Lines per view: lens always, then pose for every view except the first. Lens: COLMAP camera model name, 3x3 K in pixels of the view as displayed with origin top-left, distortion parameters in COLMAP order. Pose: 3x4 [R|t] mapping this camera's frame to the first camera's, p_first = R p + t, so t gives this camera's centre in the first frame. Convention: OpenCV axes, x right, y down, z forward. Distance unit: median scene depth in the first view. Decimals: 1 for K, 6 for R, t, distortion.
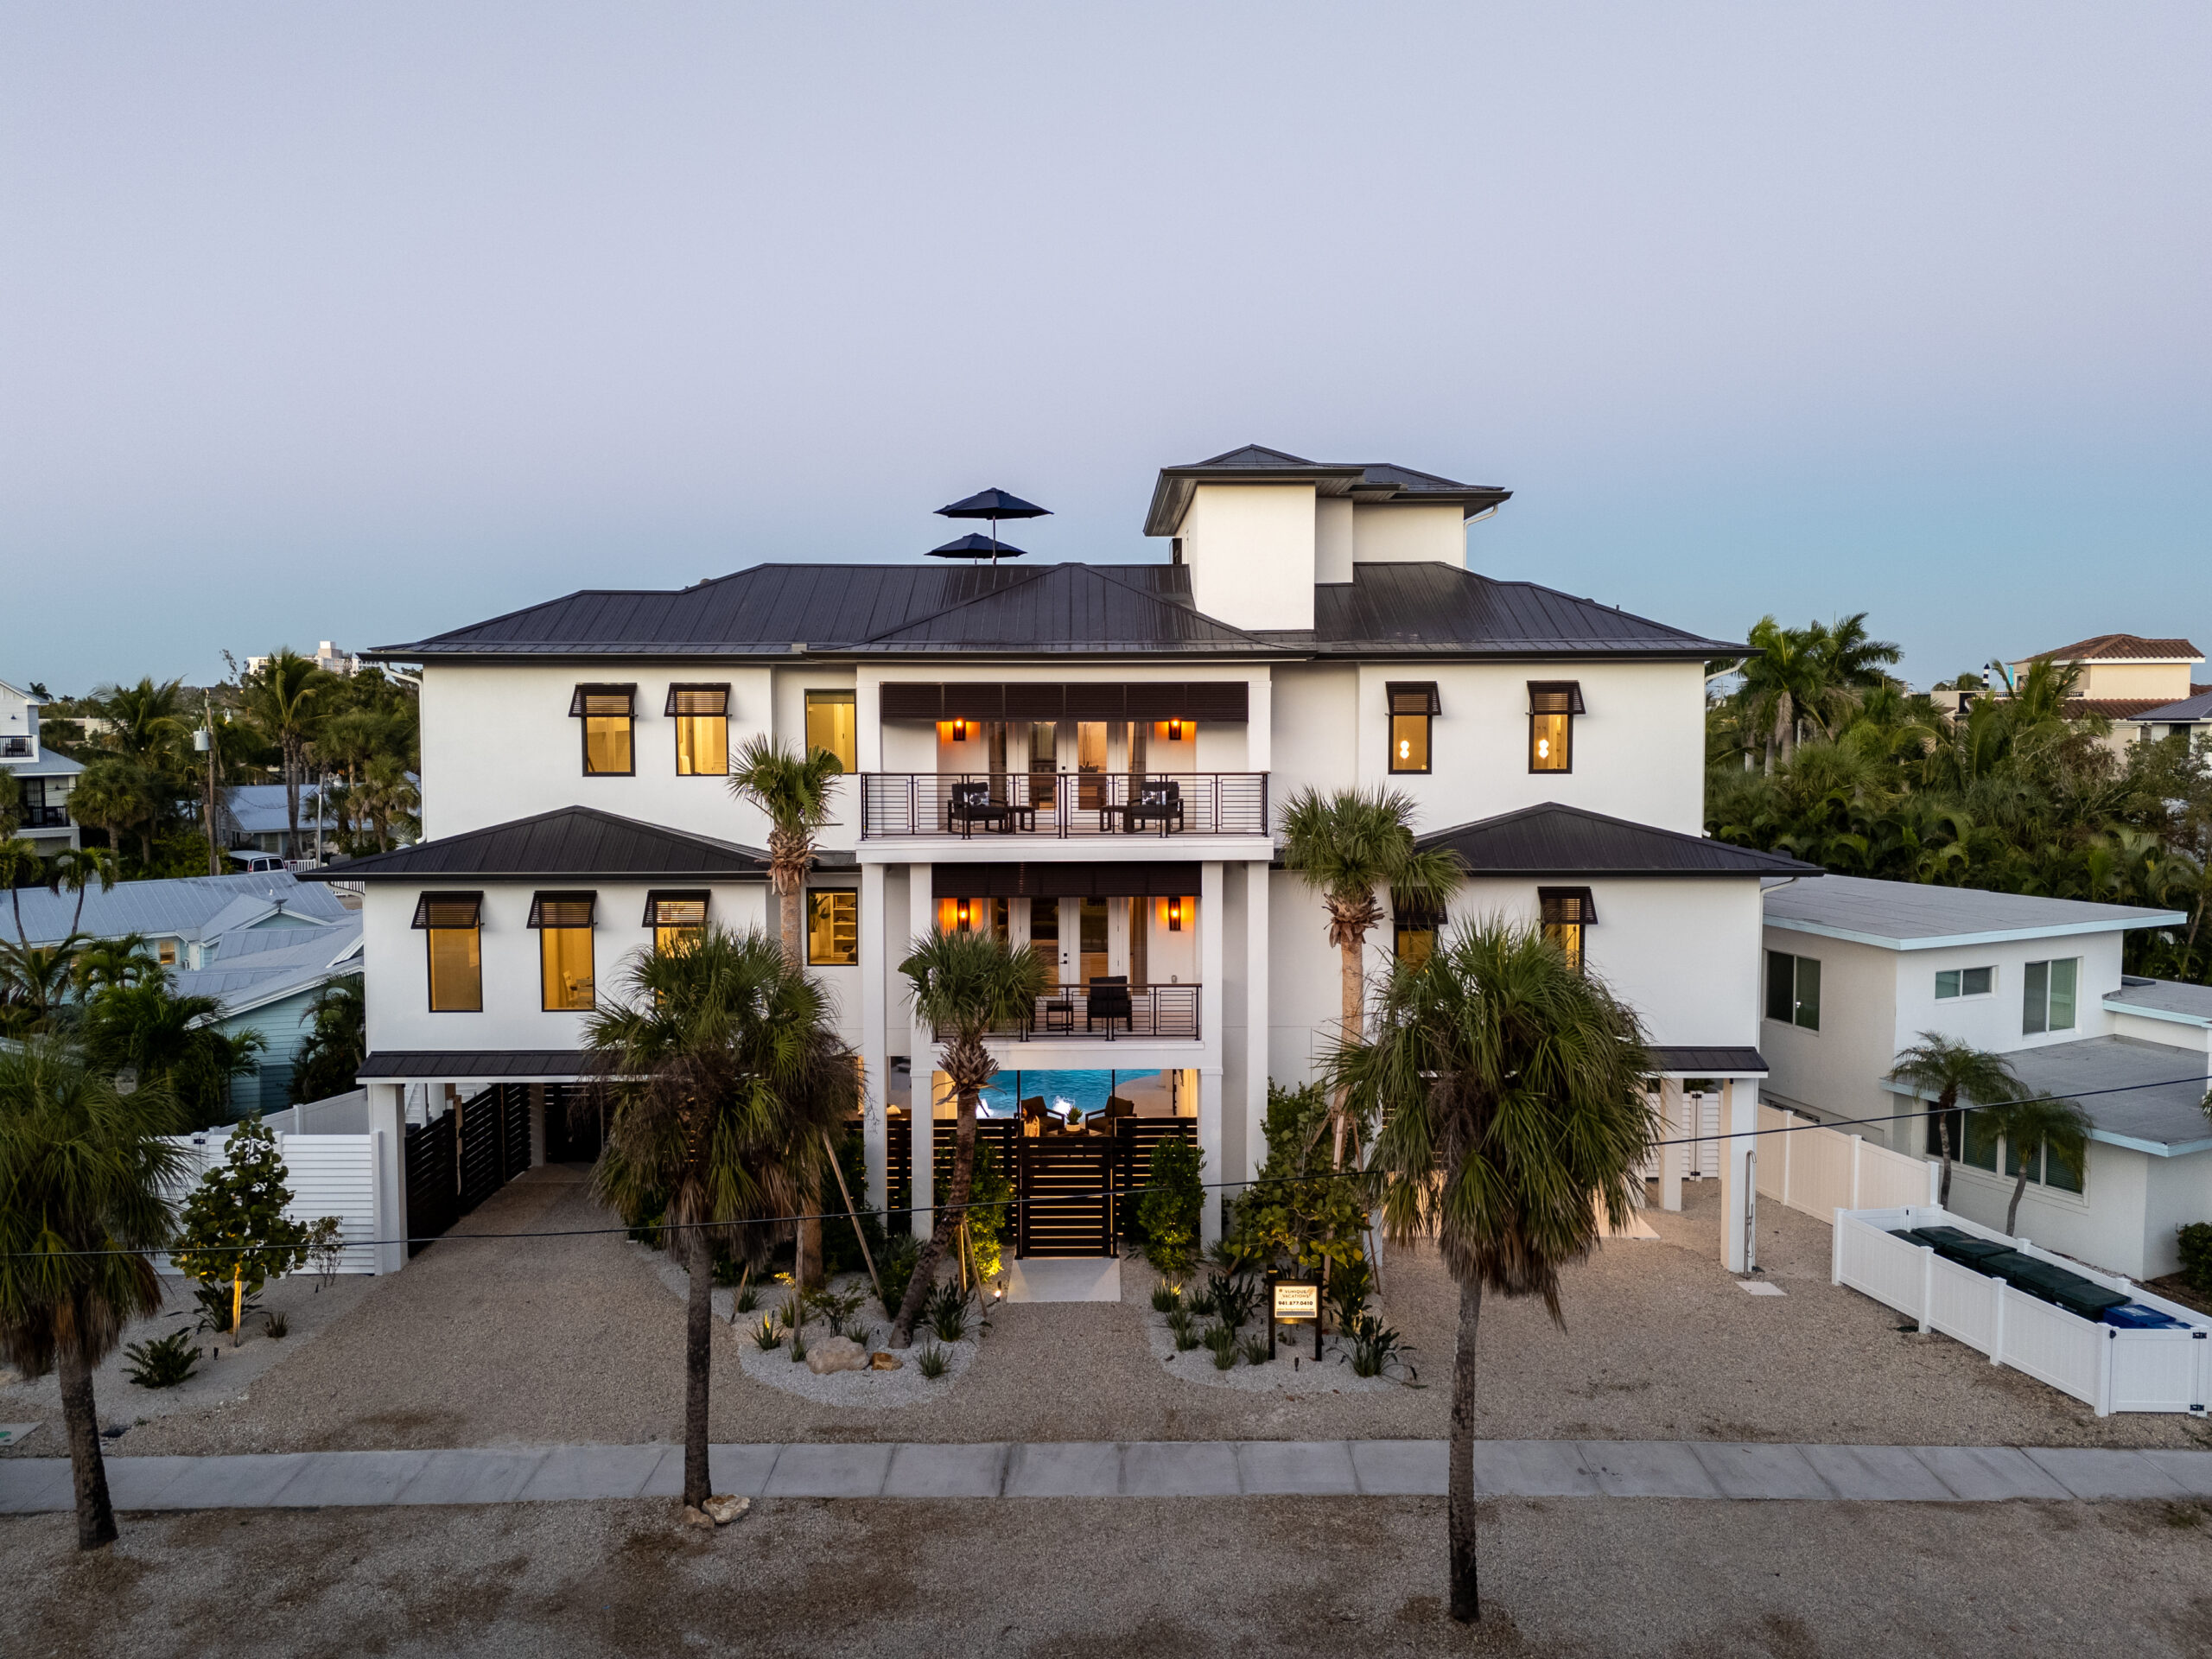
lens RADIAL K [[1670.5, 0, 1106.0], [0, 1670.5, 829.5], [0, 0, 1]] dist [0.061626, -0.000273]
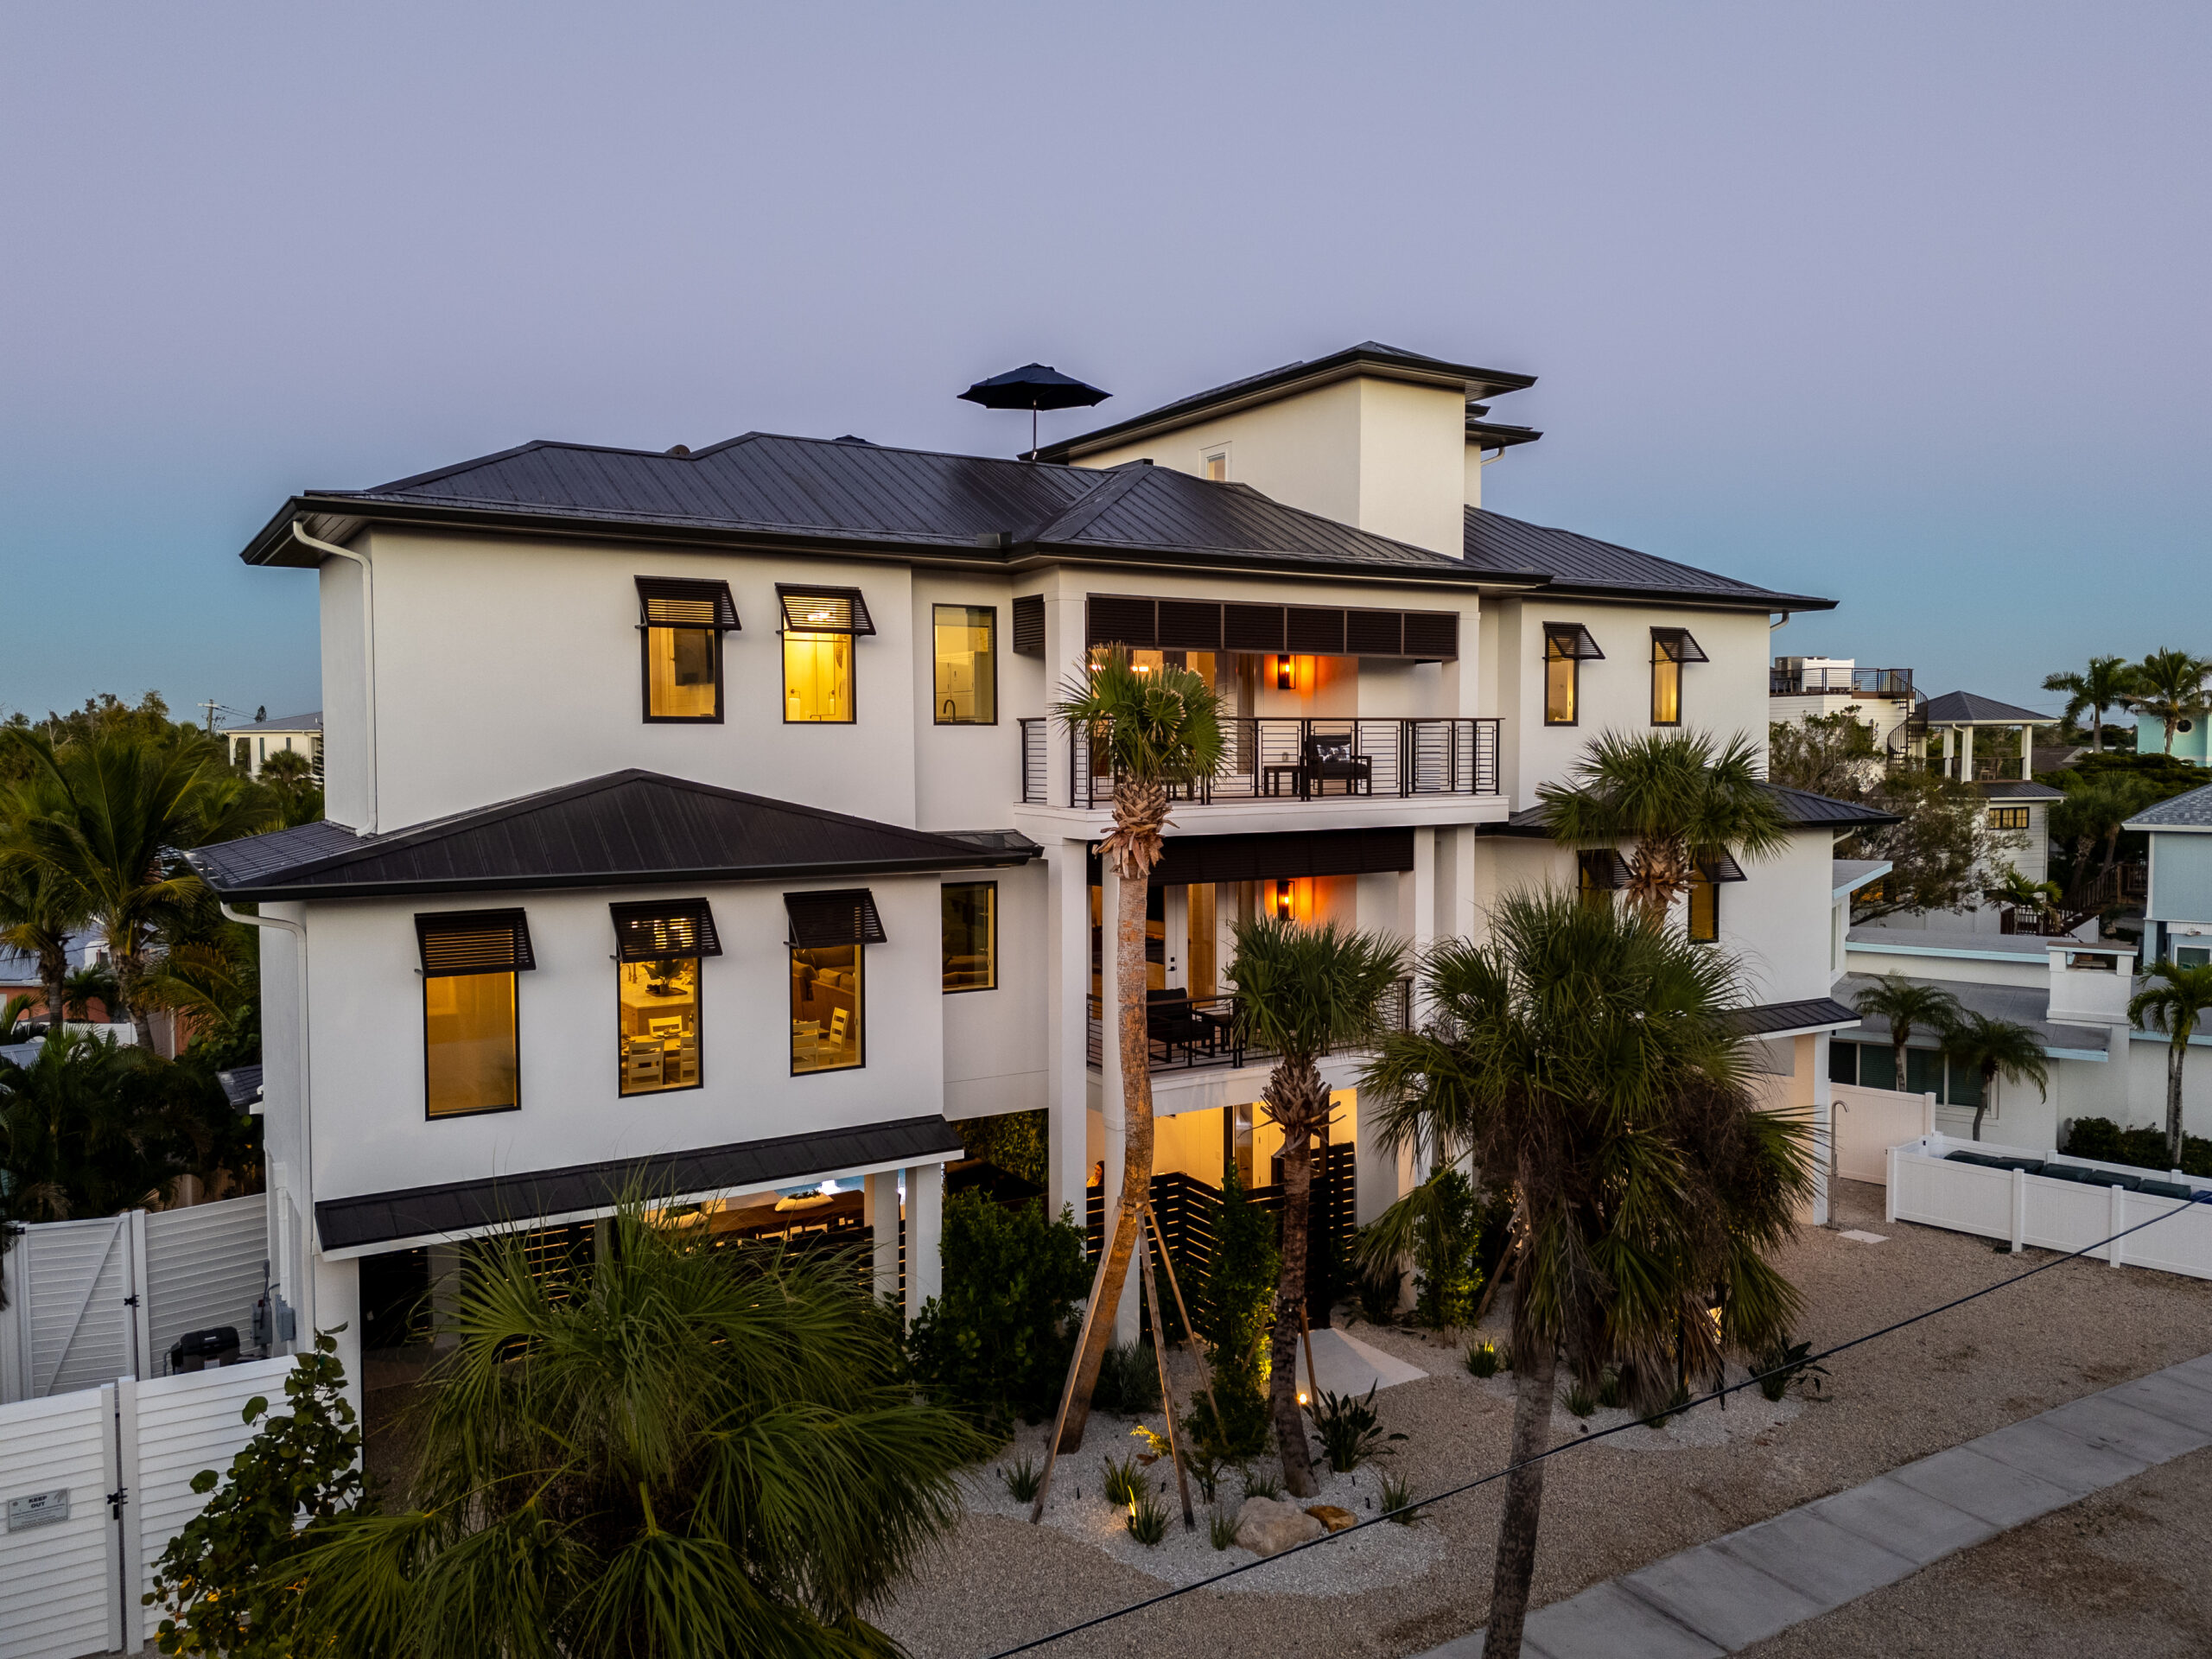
lens RADIAL K [[1670.5, 0, 1106.0], [0, 1670.5, 829.5], [0, 0, 1]] dist [0.061626, -0.000273]
pose [[0.841447, -0.027541, 0.539637, -0.513853], [0.041949, 0.999016, -0.014425, 0.025678], [-0.538708, 0.034775, 0.841774, 0.378297]]
